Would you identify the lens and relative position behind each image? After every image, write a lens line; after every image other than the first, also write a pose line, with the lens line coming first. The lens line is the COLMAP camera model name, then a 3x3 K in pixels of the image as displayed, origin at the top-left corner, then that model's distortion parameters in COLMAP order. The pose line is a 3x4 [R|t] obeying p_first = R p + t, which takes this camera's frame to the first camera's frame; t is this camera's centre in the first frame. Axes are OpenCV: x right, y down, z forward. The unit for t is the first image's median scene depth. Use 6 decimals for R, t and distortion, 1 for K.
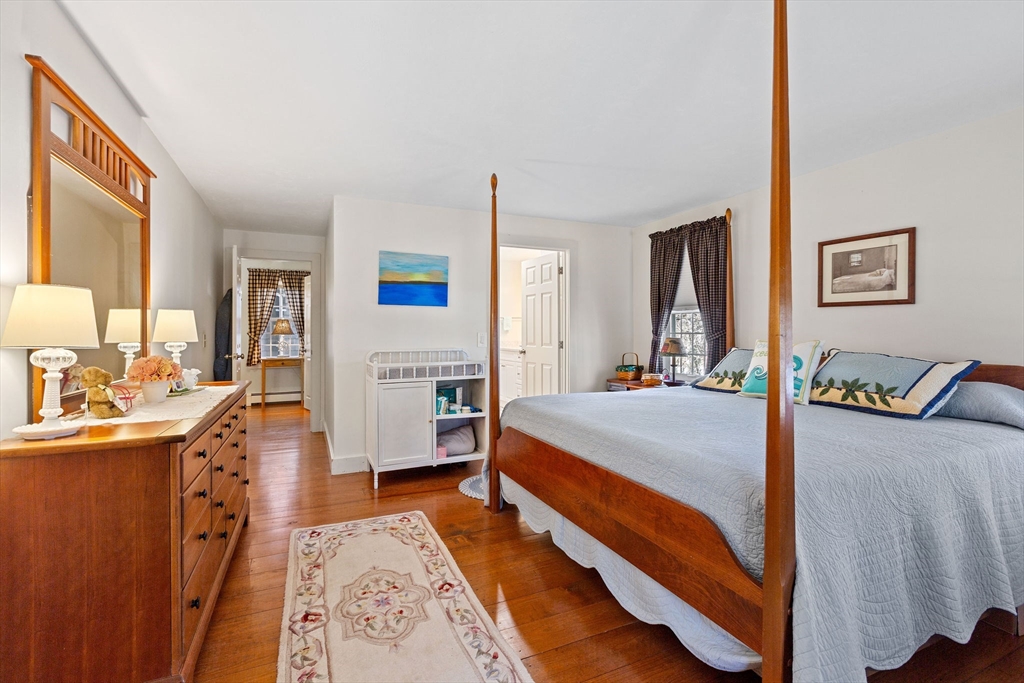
lens RADIAL K [[458.7, 0, 503.7], [0, 458.7, 332.3], [0, 0, 1]] dist [-0.001042, 0.000591]
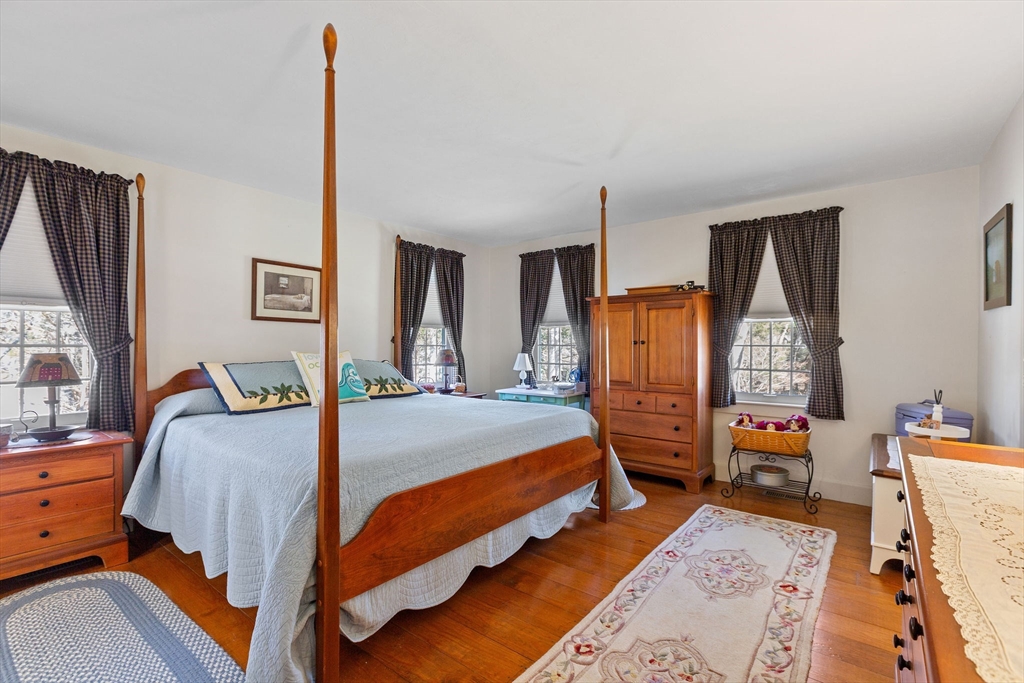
lens RADIAL K [[458.7, 0, 511.2], [0, 458.7, 350.4], [0, 0, 1]] dist [-0.001042, 0.000591]
pose [[-0.471804, -0.011568, 0.881628, -0.586200], [-0.001157, 0.999921, 0.012501, 0.000972], [-0.881703, 0.004878, -0.471780, 1.116559]]
